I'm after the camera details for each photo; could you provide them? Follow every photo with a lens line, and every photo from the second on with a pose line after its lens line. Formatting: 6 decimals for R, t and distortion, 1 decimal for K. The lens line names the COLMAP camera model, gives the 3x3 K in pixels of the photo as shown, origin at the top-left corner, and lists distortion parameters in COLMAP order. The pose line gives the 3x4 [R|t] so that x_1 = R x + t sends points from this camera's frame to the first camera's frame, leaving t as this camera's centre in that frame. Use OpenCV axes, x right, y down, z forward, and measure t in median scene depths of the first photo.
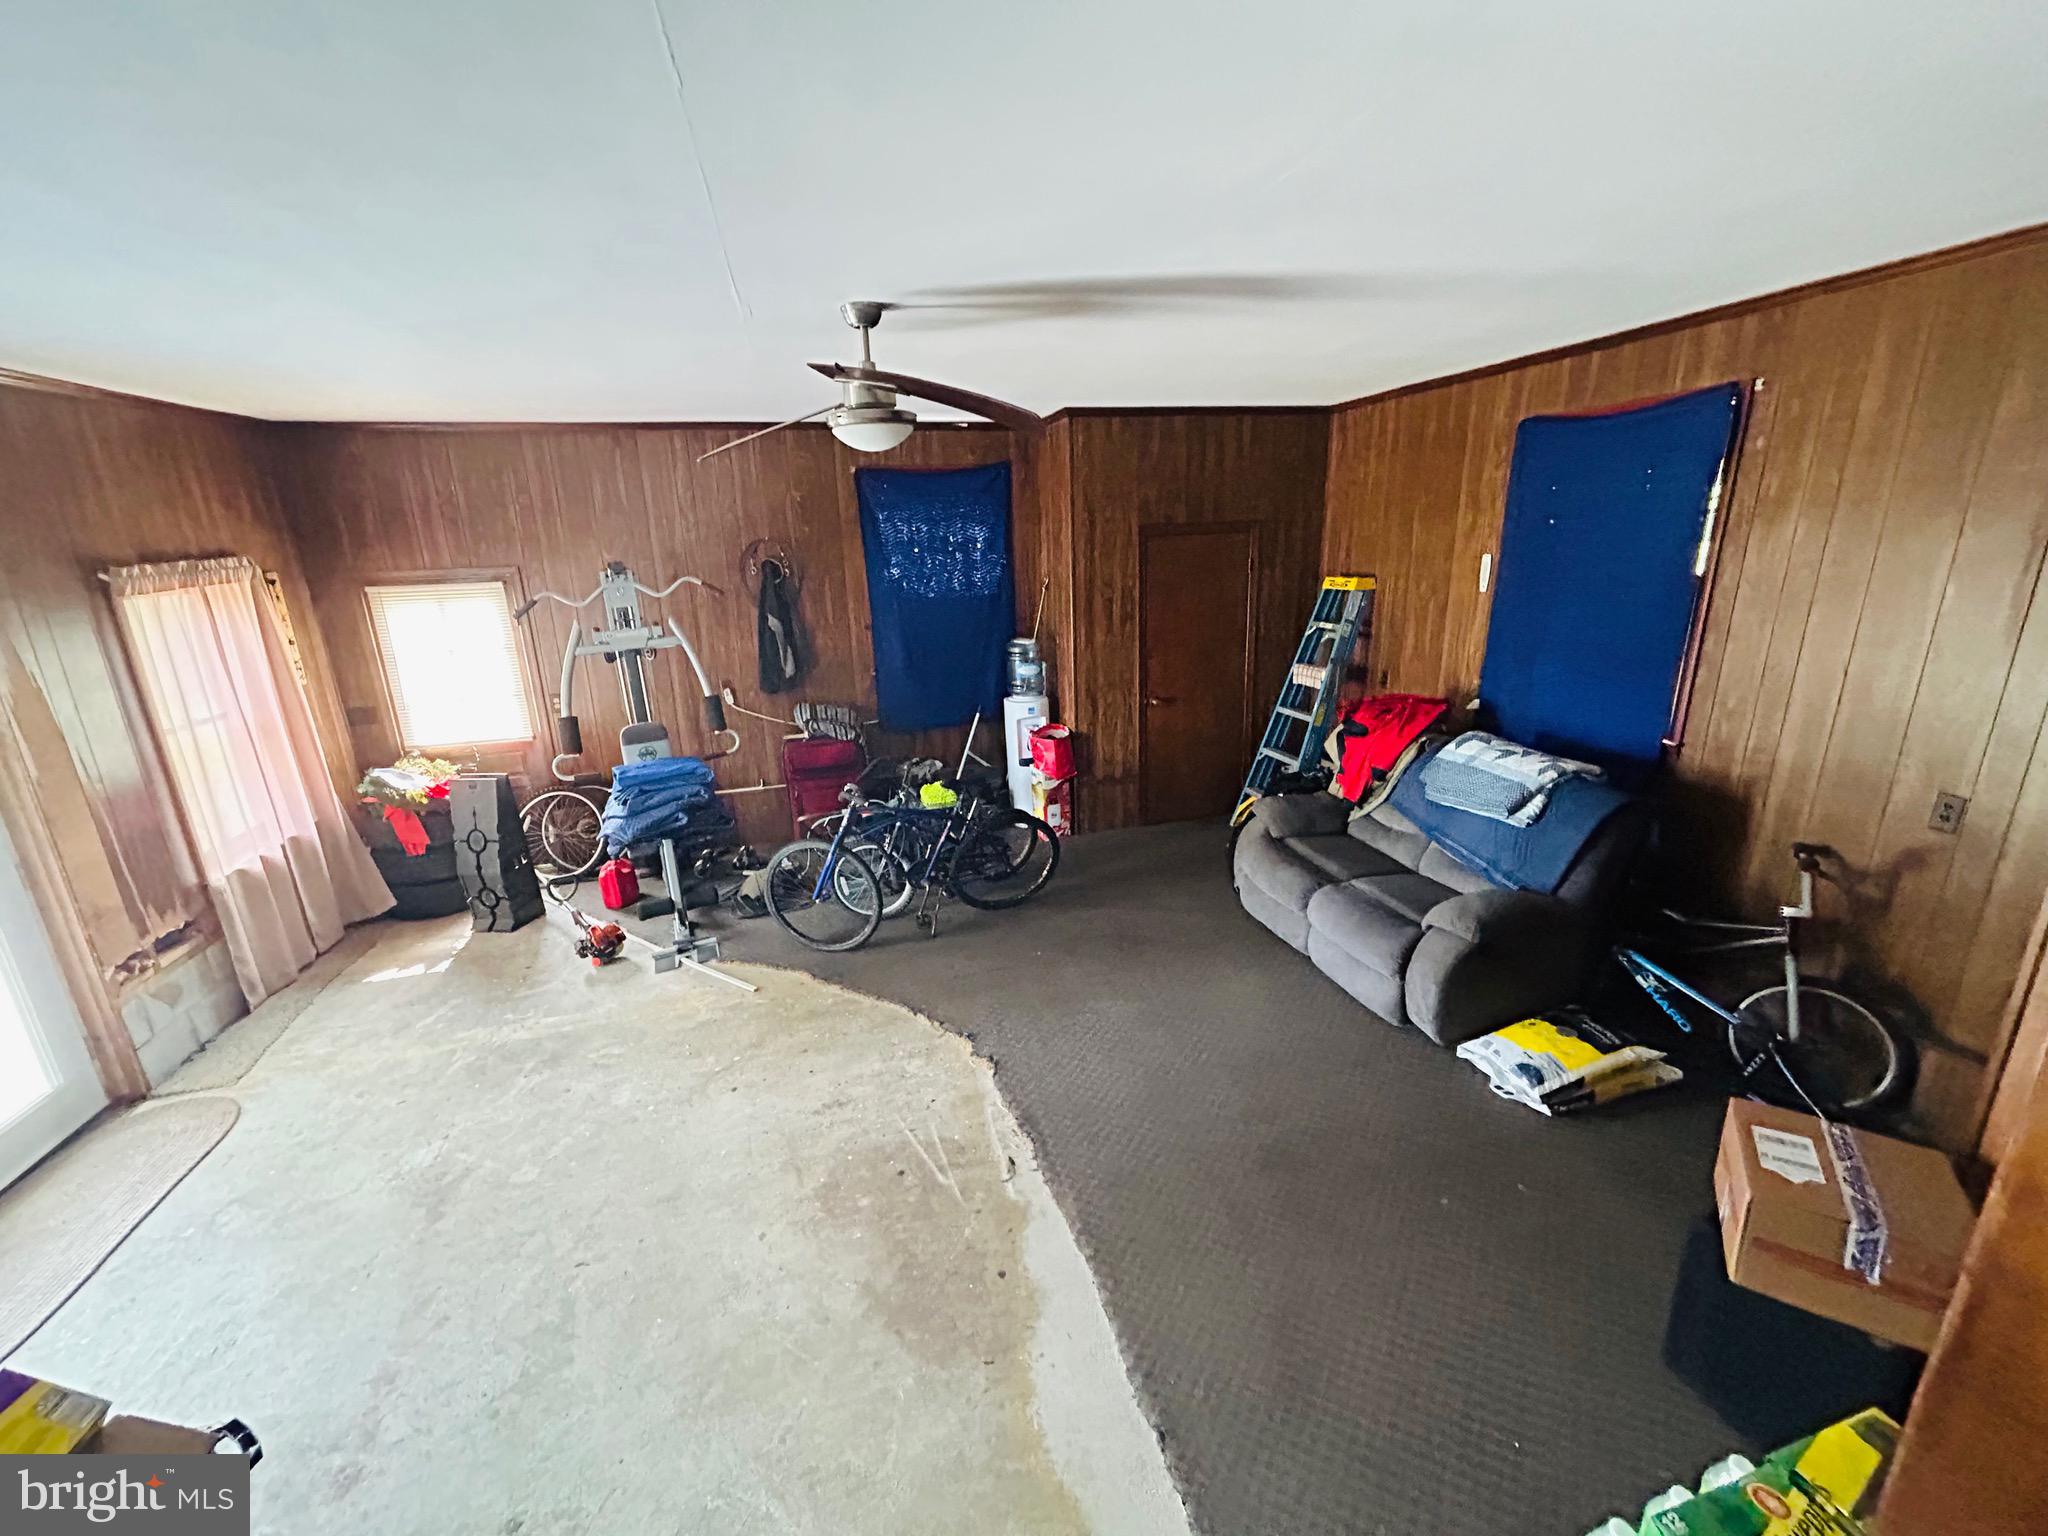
lens RADIAL K [[807.6, 0, 1024.0], [0, 807.6, 768.0], [0, 0, 1]] dist [0.001414, -0.000023]
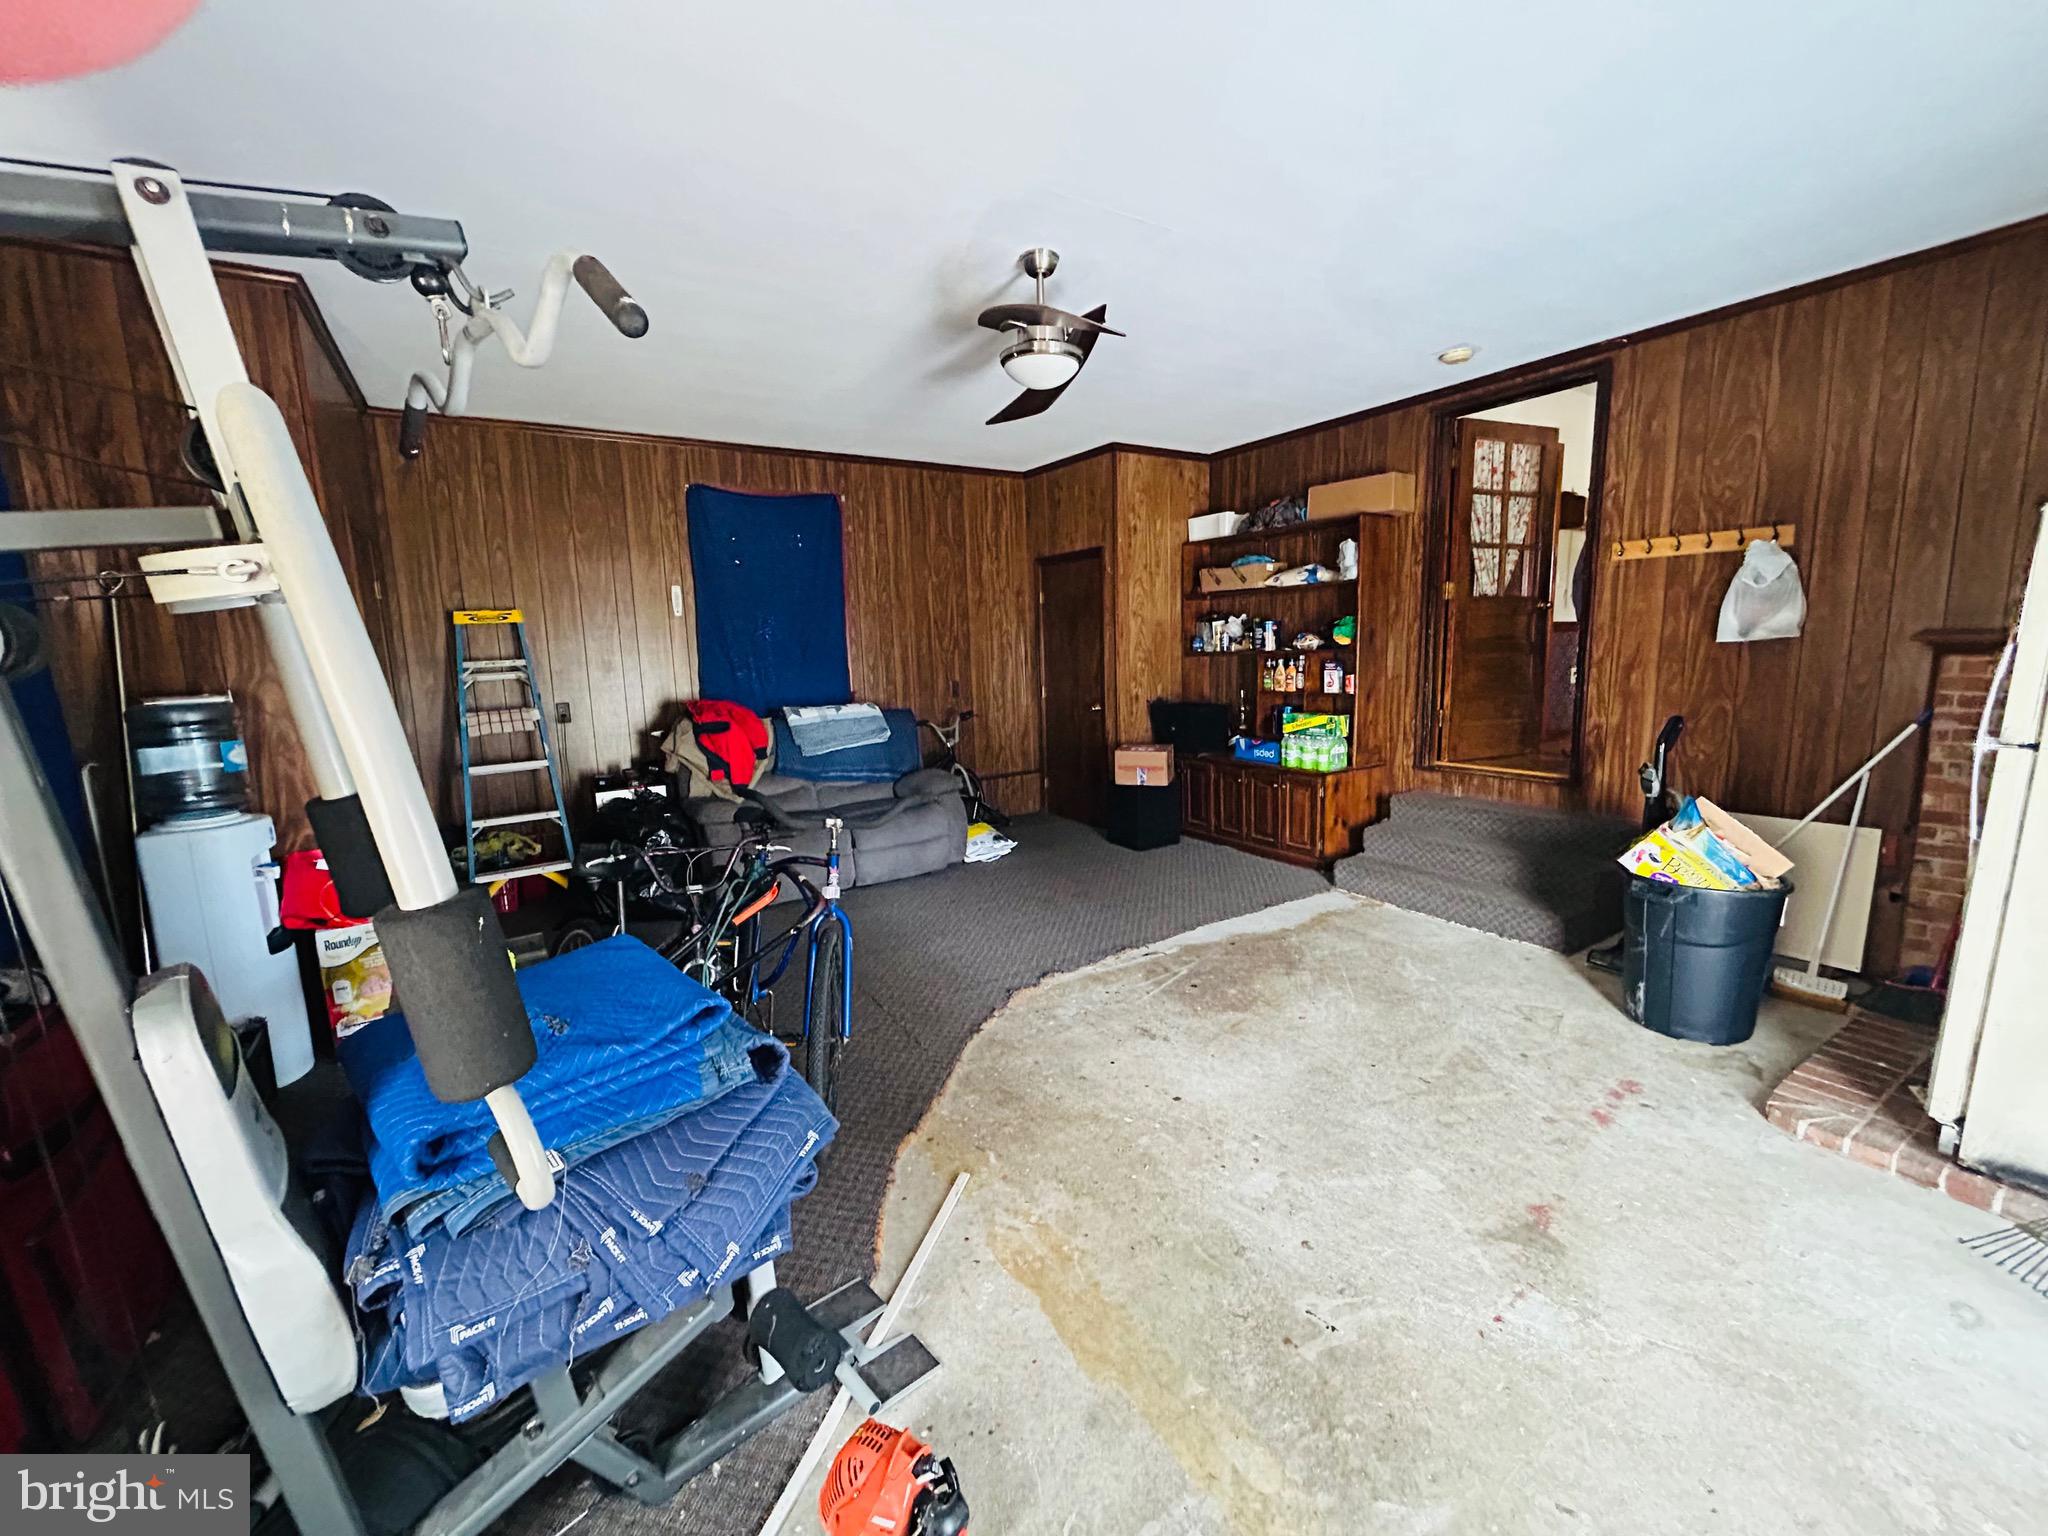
lens RADIAL K [[807.6, 0, 1024.0], [0, 807.6, 768.0], [0, 0, 1]] dist [0.001414, -0.000023]
pose [[-0.296927, -0.103294, 0.949297, -1.027999], [0.302174, 0.932880, 0.196024, -0.111404], [-0.905829, 0.345057, -0.245784, 1.204807]]
